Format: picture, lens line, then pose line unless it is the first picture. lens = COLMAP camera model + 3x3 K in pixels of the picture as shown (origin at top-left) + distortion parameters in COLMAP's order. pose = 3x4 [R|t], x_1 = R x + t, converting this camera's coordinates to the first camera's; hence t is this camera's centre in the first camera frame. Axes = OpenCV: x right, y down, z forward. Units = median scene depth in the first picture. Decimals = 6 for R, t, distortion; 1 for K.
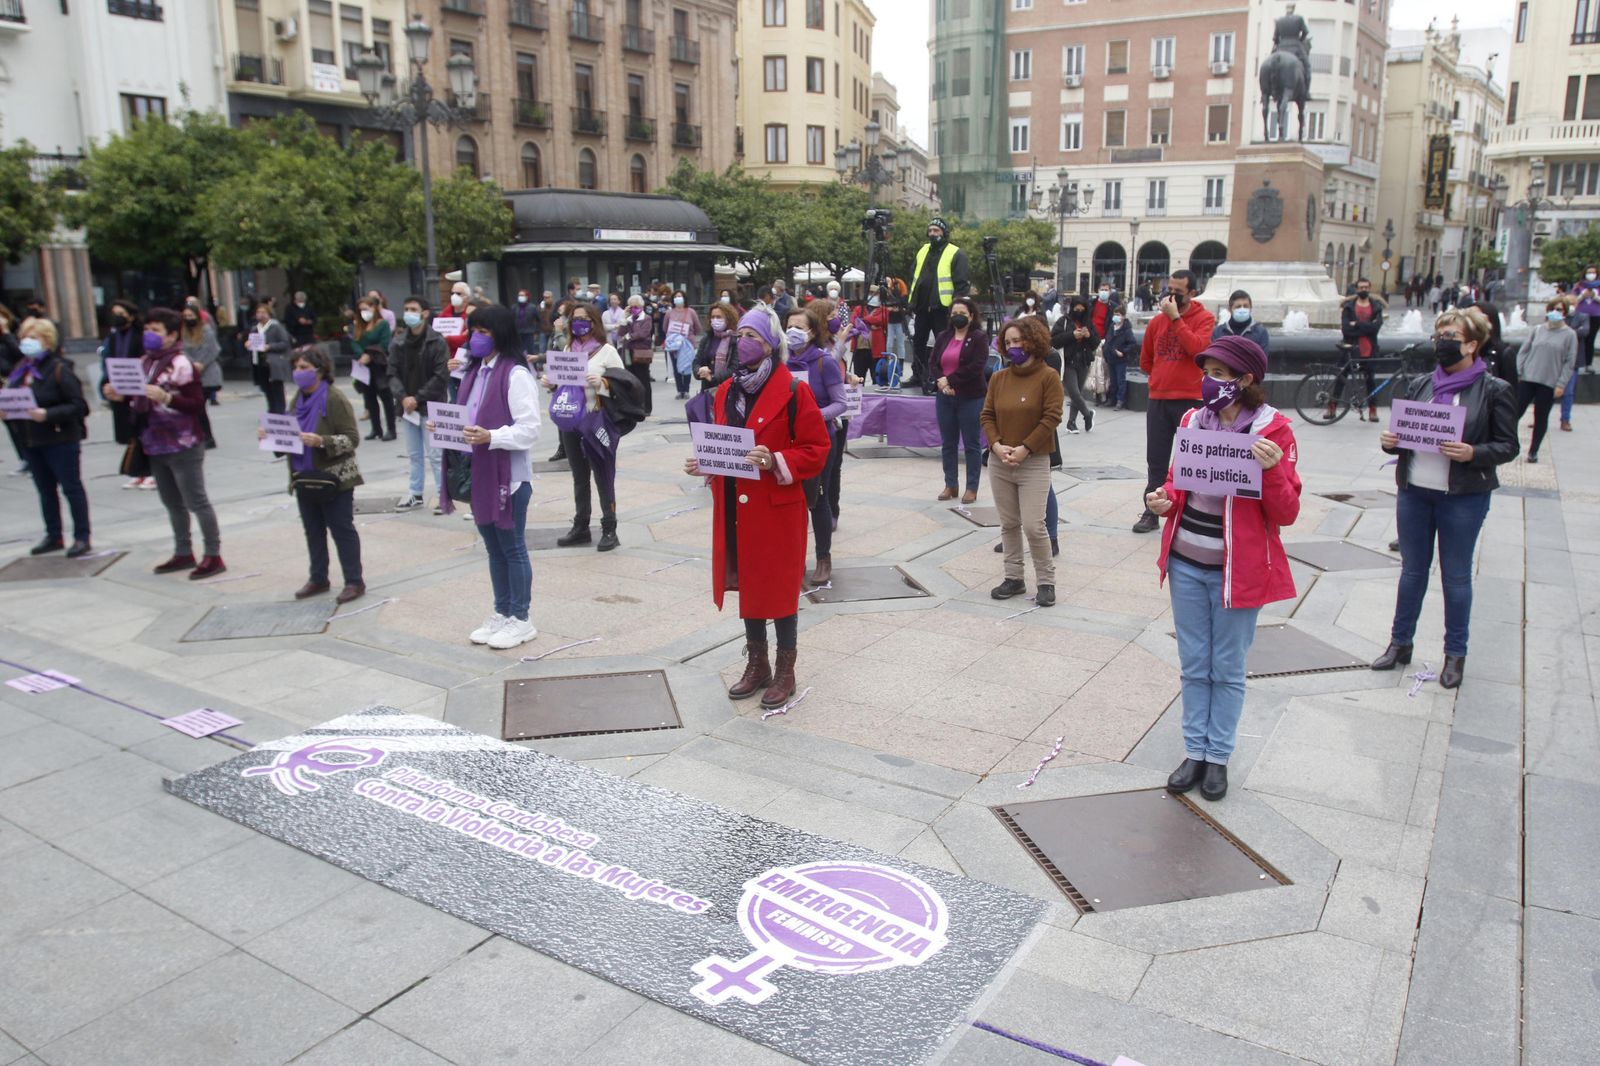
lens RADIAL K [[1170.1, 0, 800.0], [0, 1170.1, 533.0], [0, 0, 1]] dist [-0.090208, 0.049643]
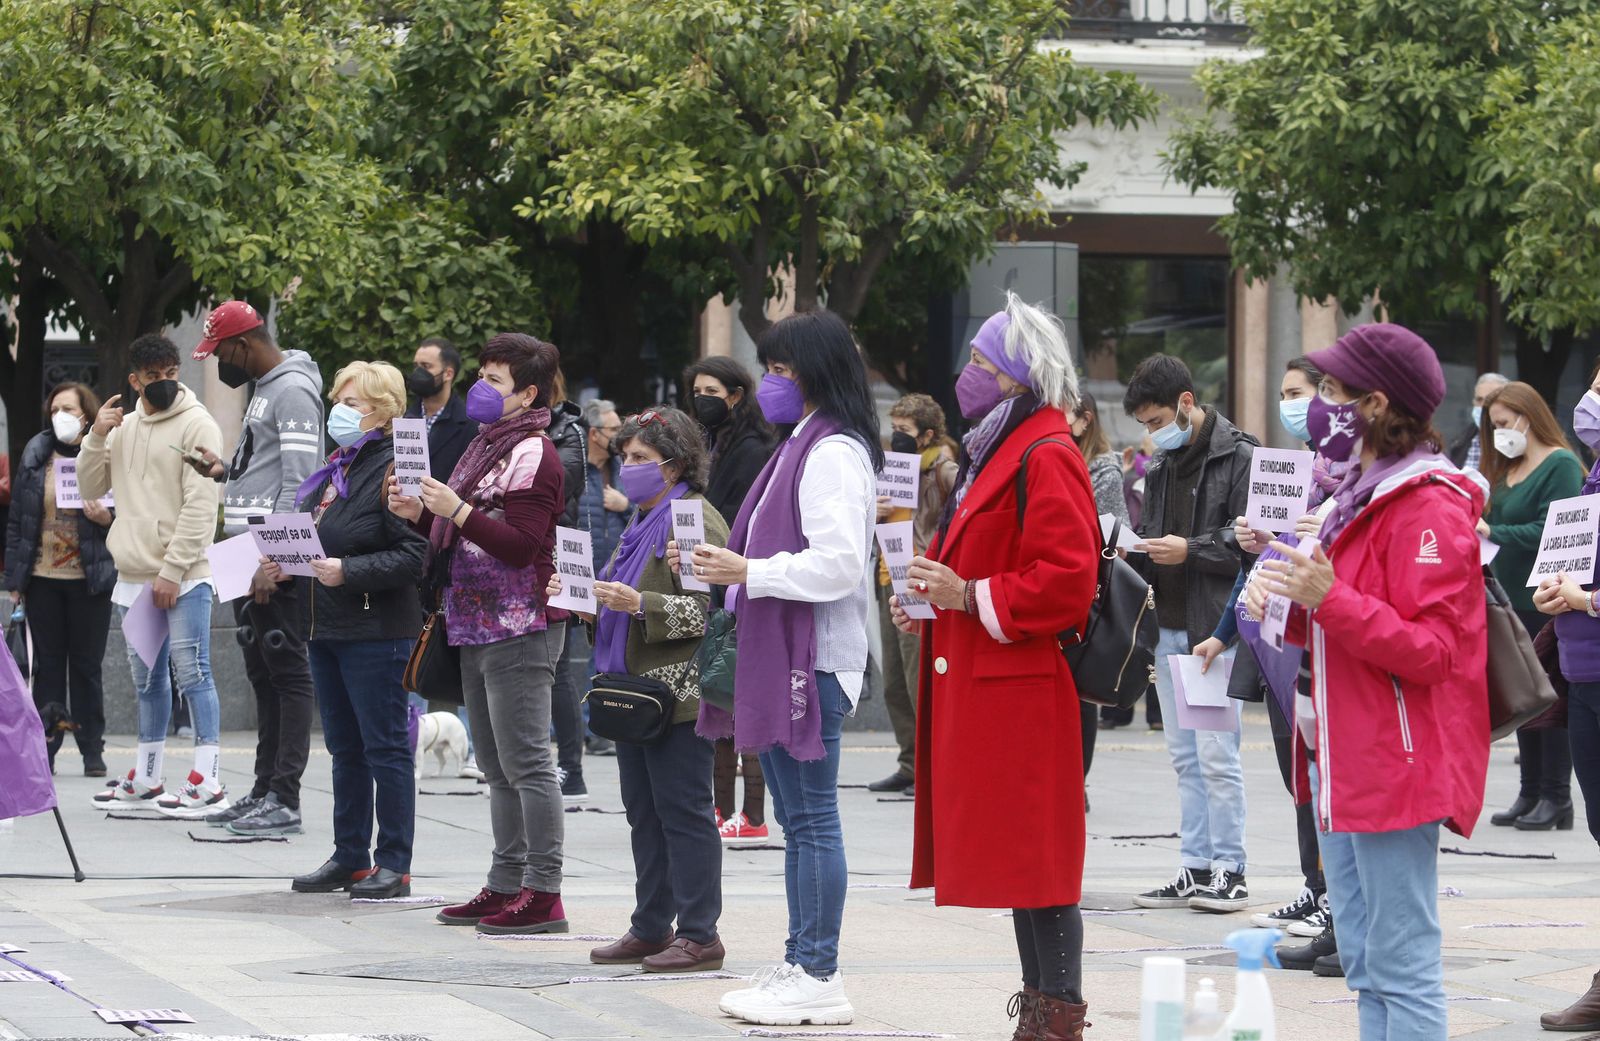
lens RADIAL K [[5961.4, 0, 800.0], [0, 5961.4, 520.5], [0, 0, 1]] dist [-0.182493, -2.560094]
pose [[0.747430, 0.023828, -0.663913, 0.345050], [-0.158113, 0.977021, -0.142938, 0.061504], [0.645251, 0.211809, 0.734022, -0.205523]]
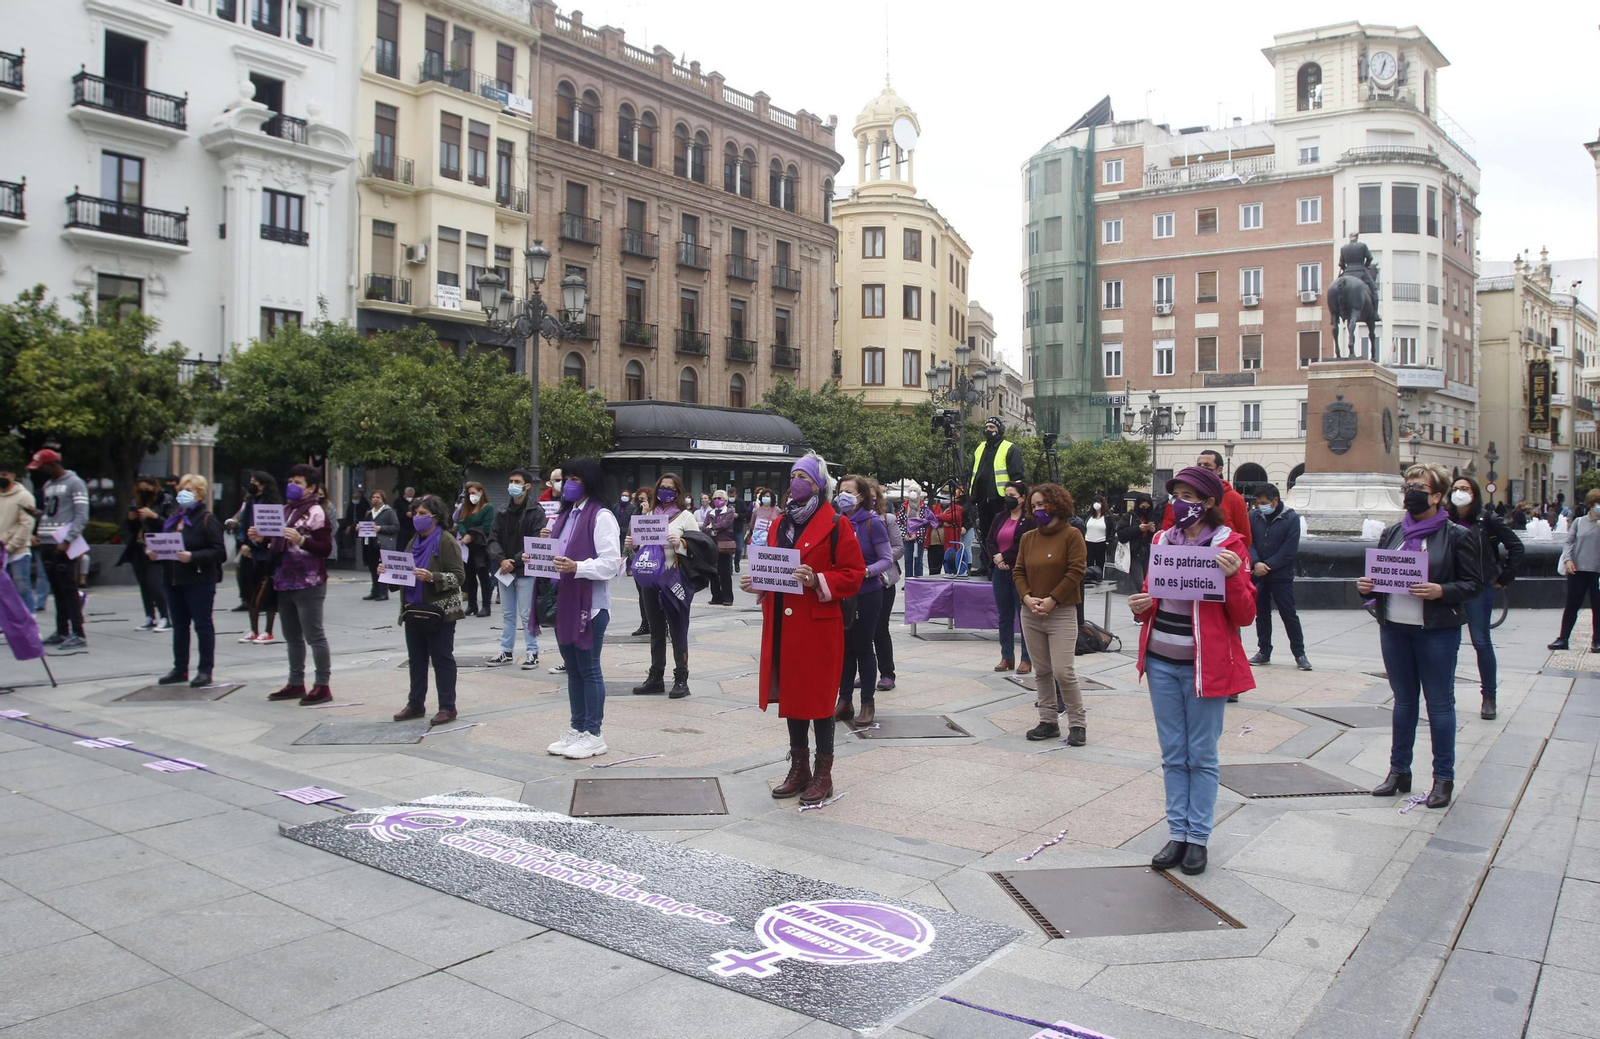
lens RADIAL K [[1205.0, 0, 822.3], [0, 1205.0, 490.6], [0, 0, 1]] dist [-0.106046, 0.085039]
pose [[0.997849, 0.015344, -0.063731, 0.012607], [-0.029148, 0.974677, -0.221710, 0.024480], [0.058715, 0.223091, 0.973028, -0.040235]]
